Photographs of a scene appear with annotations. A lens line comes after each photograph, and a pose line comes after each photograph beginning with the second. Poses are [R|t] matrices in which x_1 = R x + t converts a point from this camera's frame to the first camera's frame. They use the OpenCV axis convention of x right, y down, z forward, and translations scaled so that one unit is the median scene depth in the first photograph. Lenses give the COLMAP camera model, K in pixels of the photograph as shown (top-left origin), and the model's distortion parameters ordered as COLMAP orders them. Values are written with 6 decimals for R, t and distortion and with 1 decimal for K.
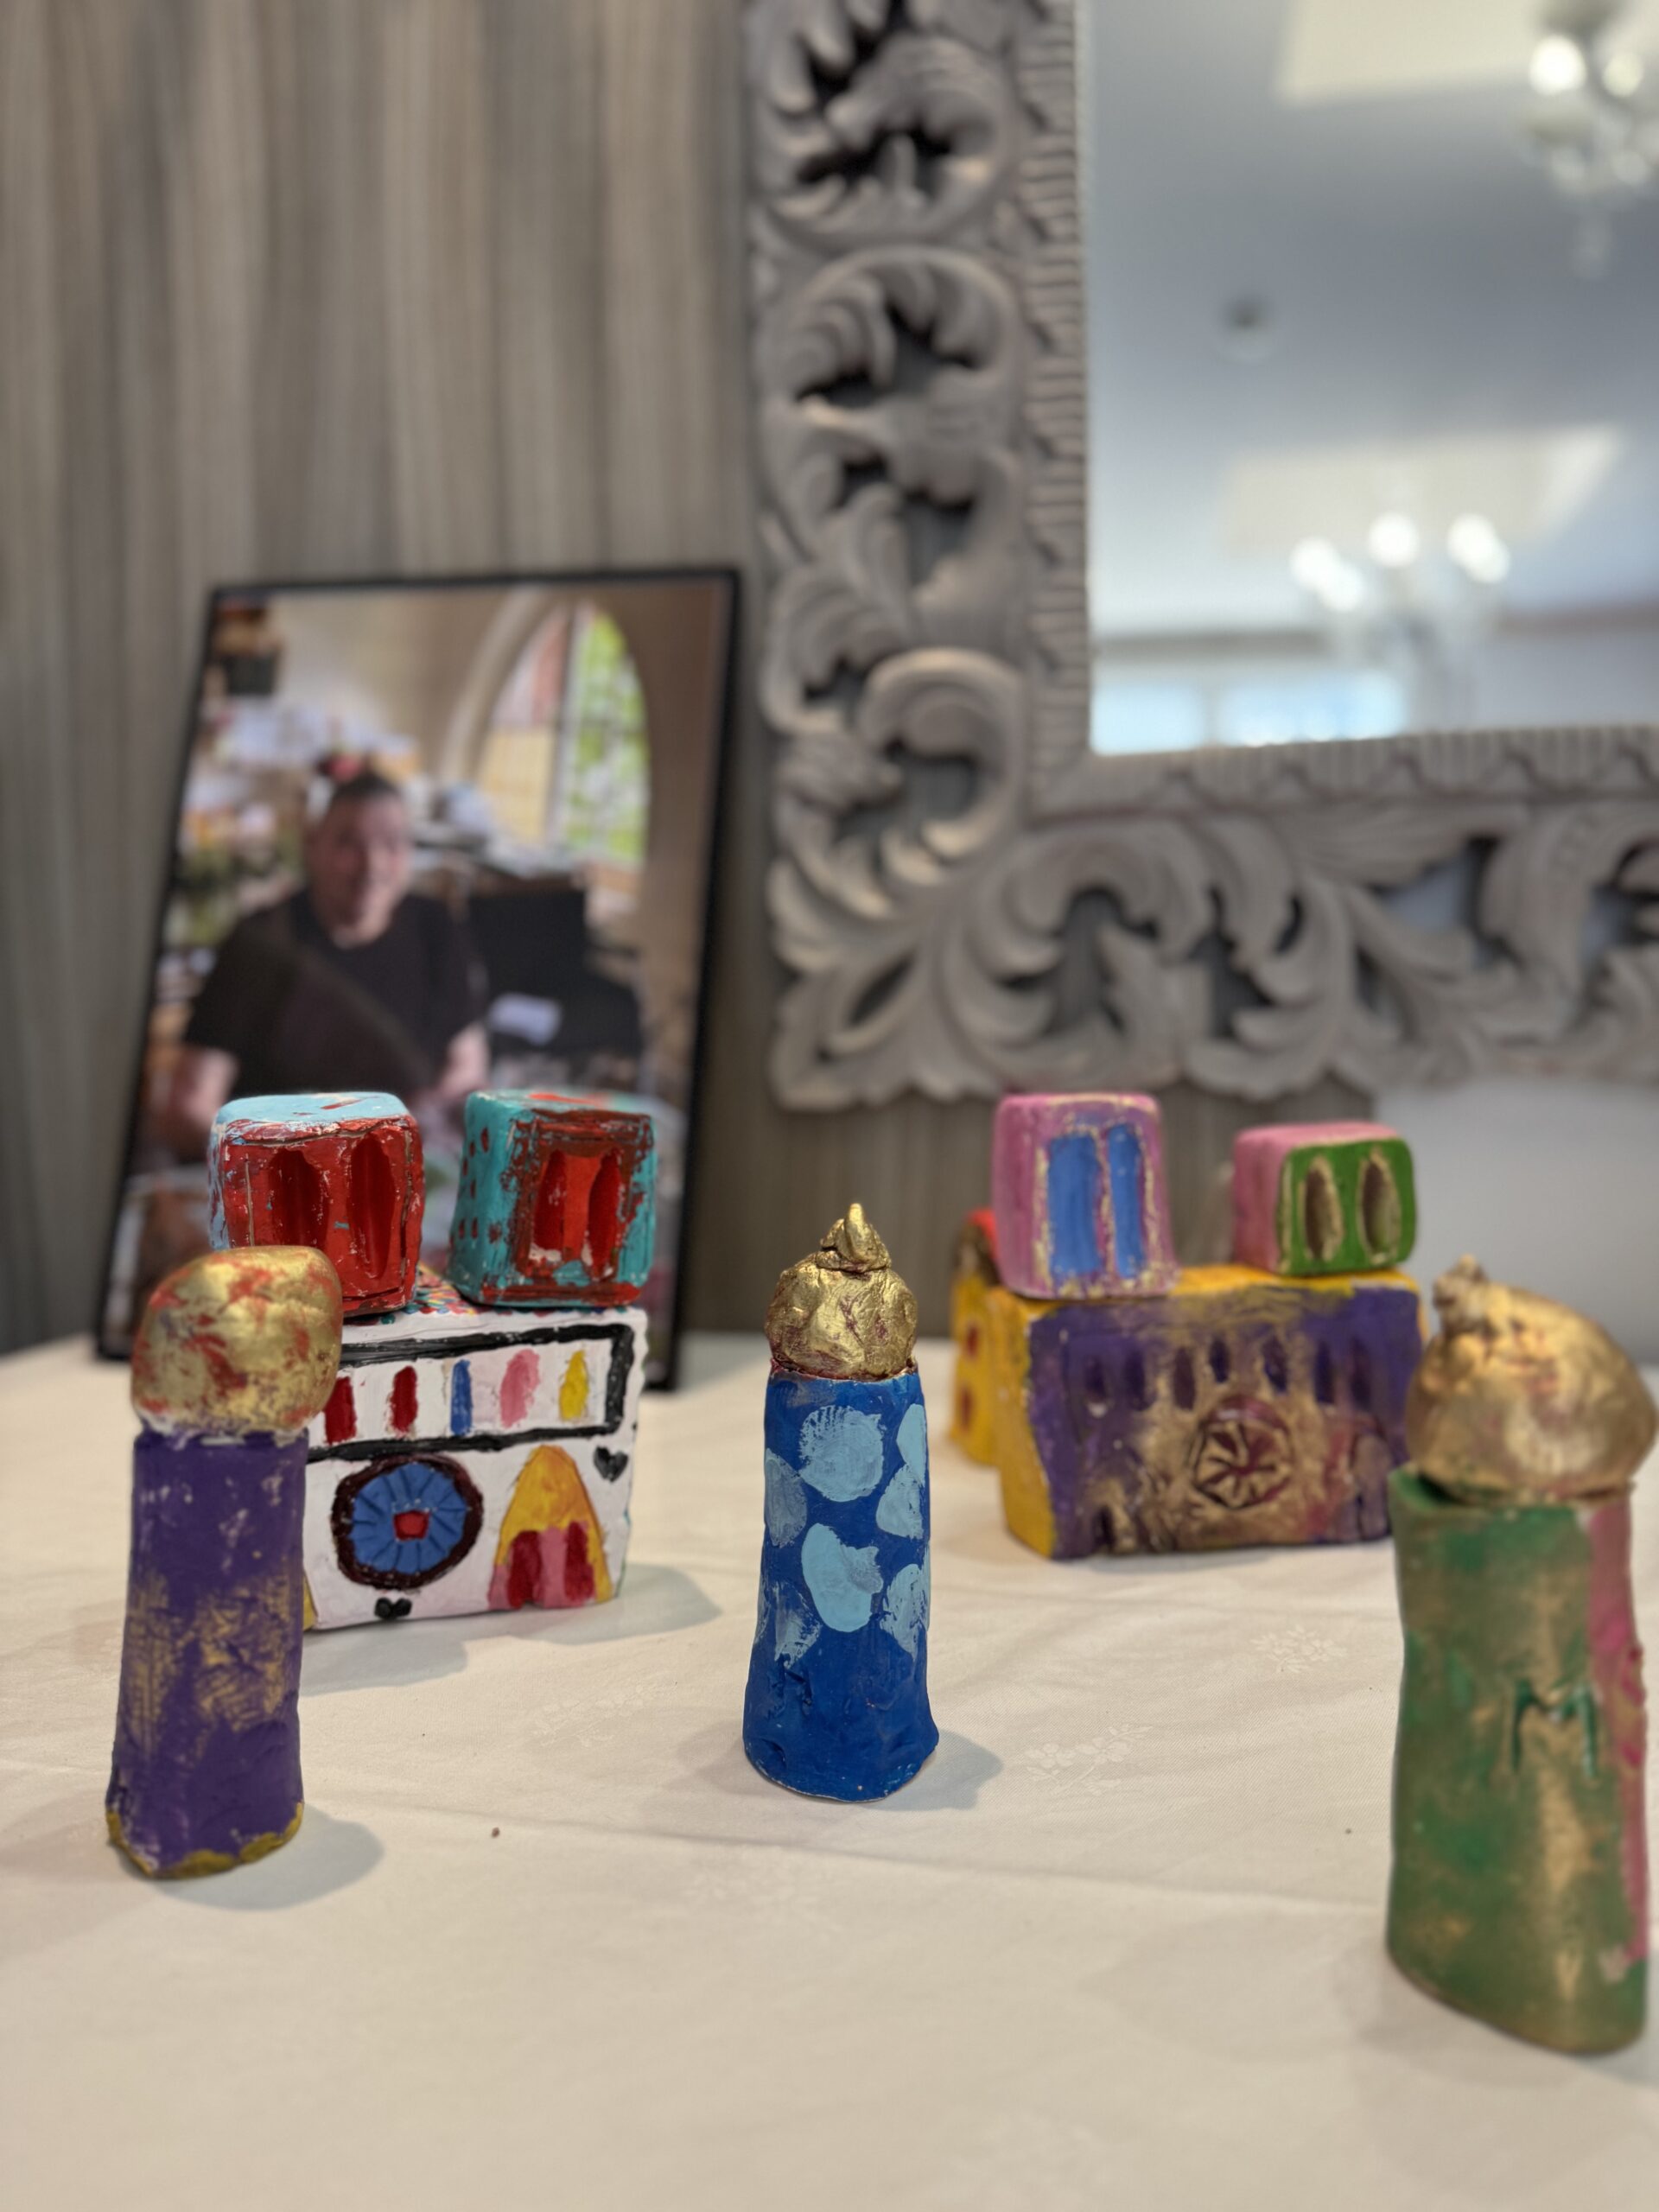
lens RADIAL K [[1618.0, 0, 829.5], [0, 1618.0, 1106.0], [0, 0, 1]] dist [-0.012179, -0.008850]
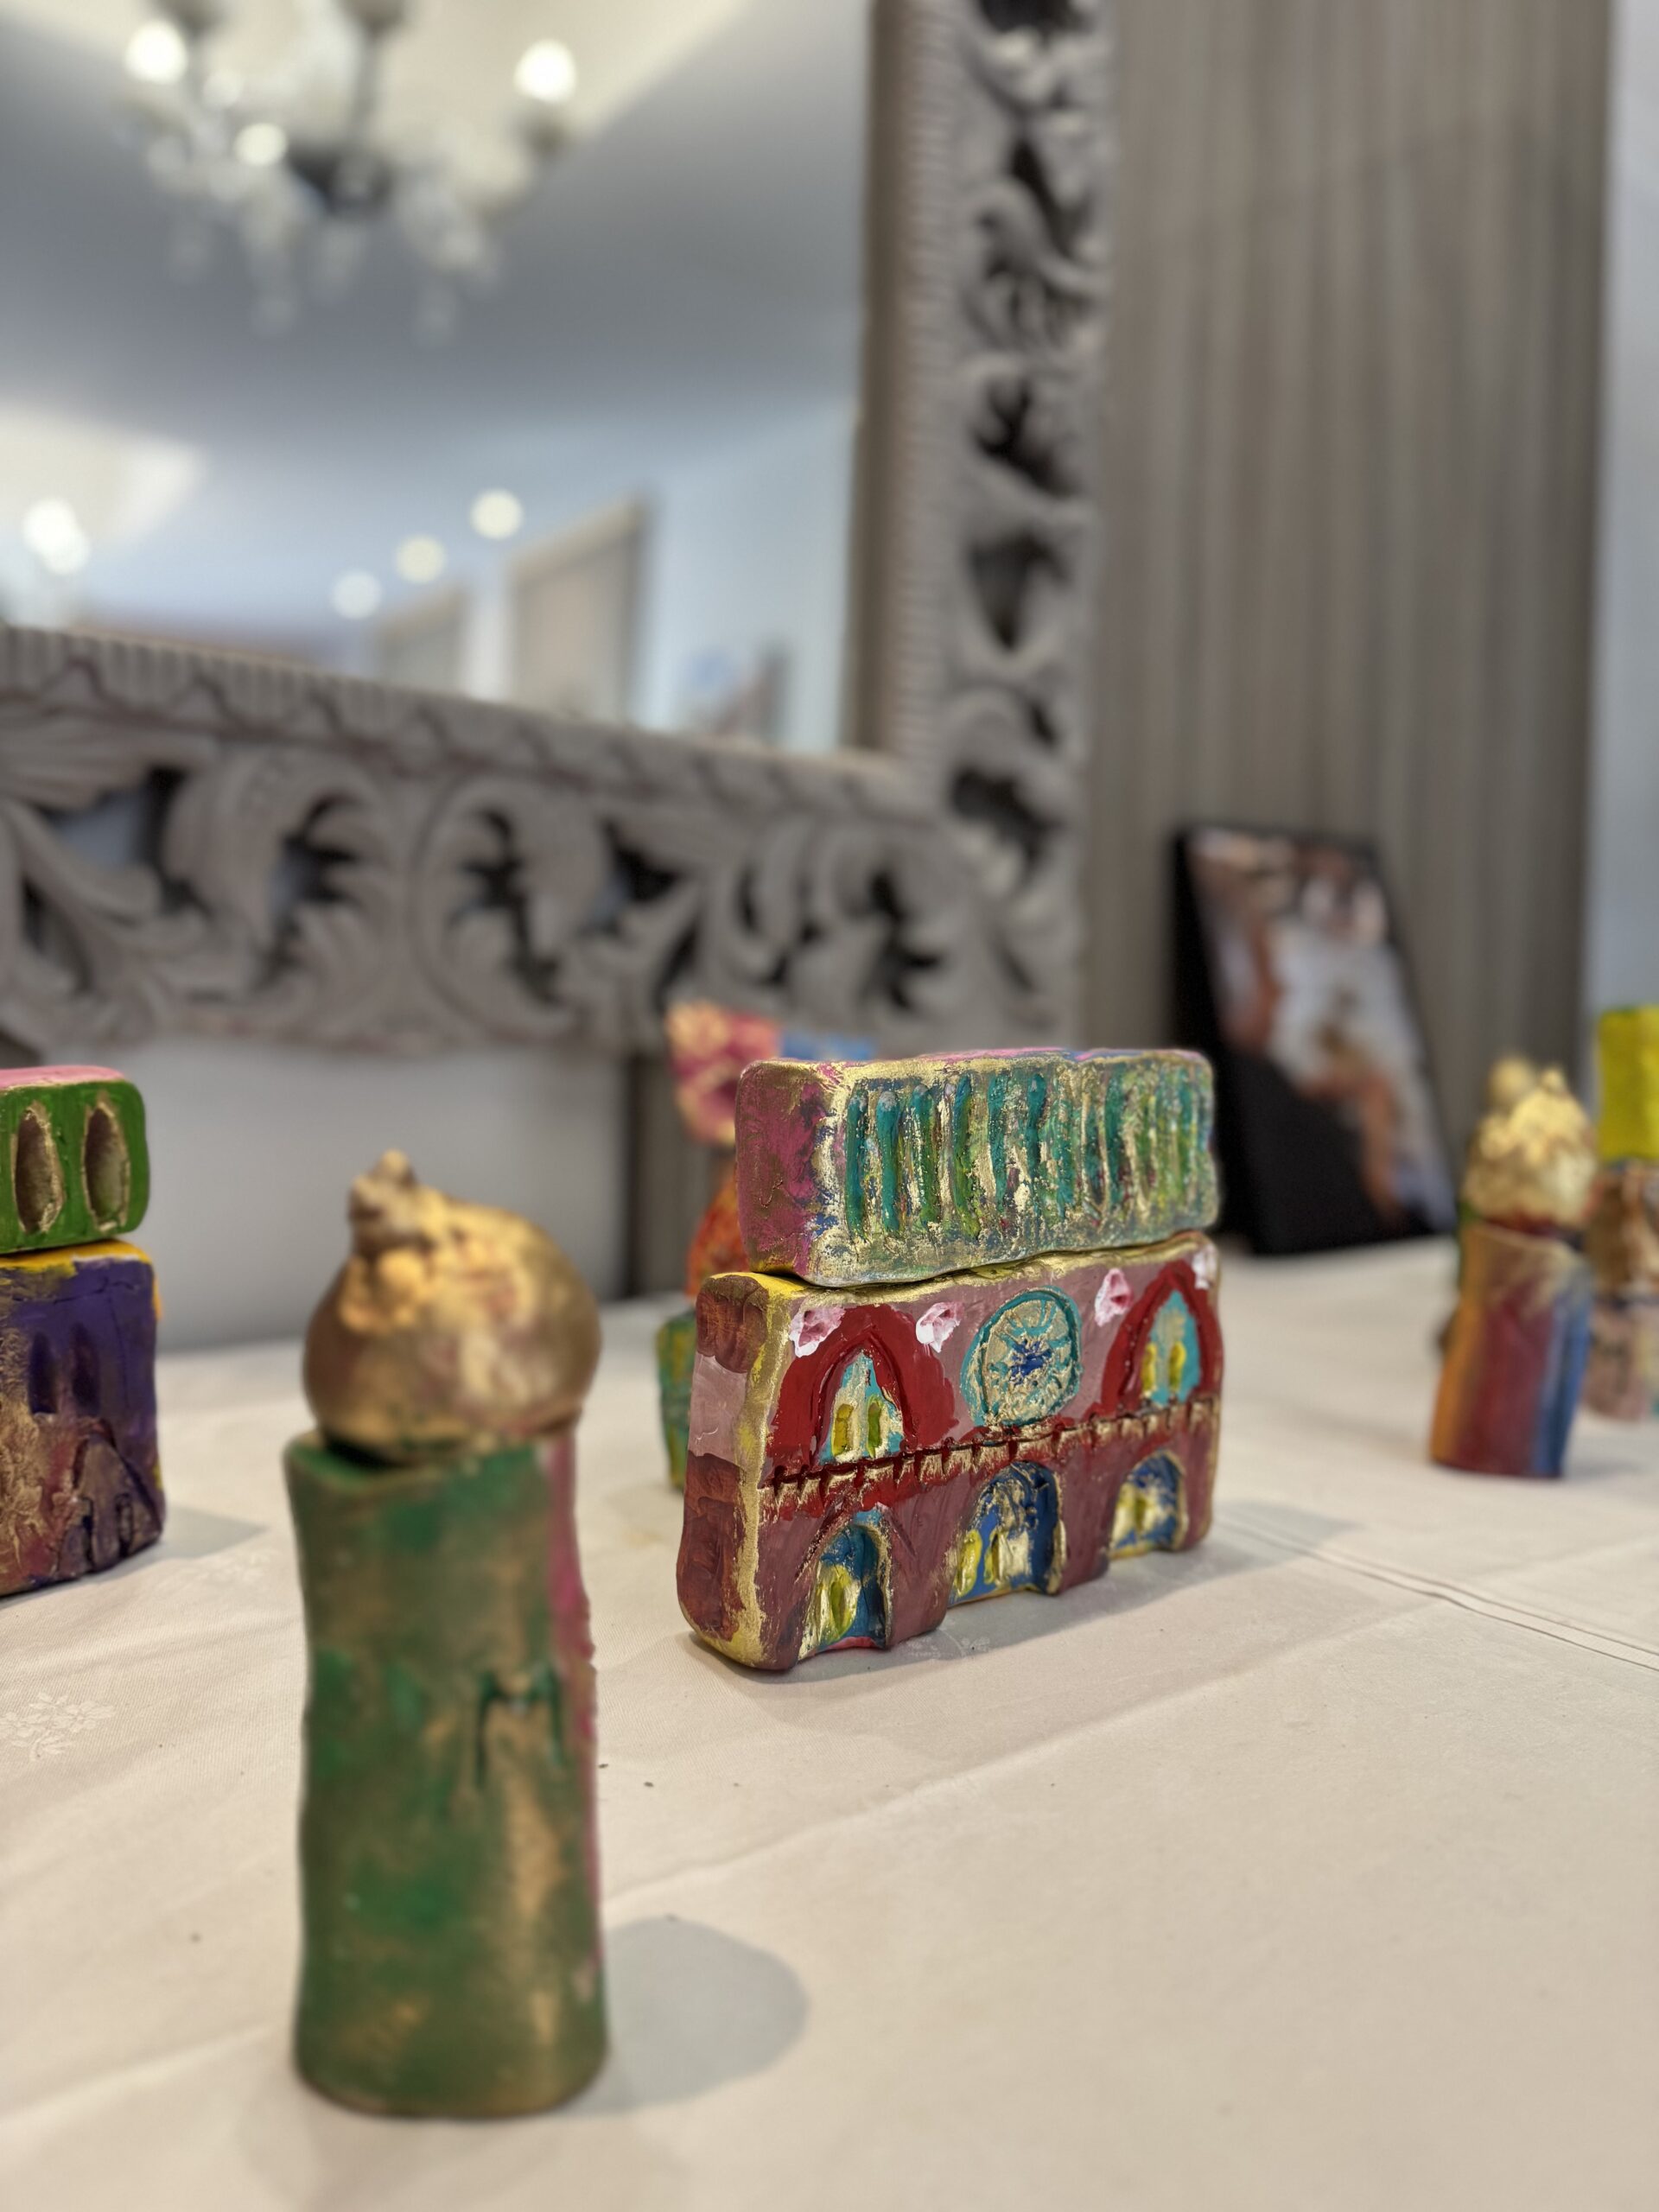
lens RADIAL K [[1618.0, 0, 829.5], [0, 1618.0, 1106.0], [0, 0, 1]] dist [-0.012179, -0.008850]
pose [[0.669015, -0.009400, 0.743190, -0.026323], [0.016357, 0.999864, -0.002077, 0.040600], [-0.743069, 0.013546, 0.669077, 0.171033]]
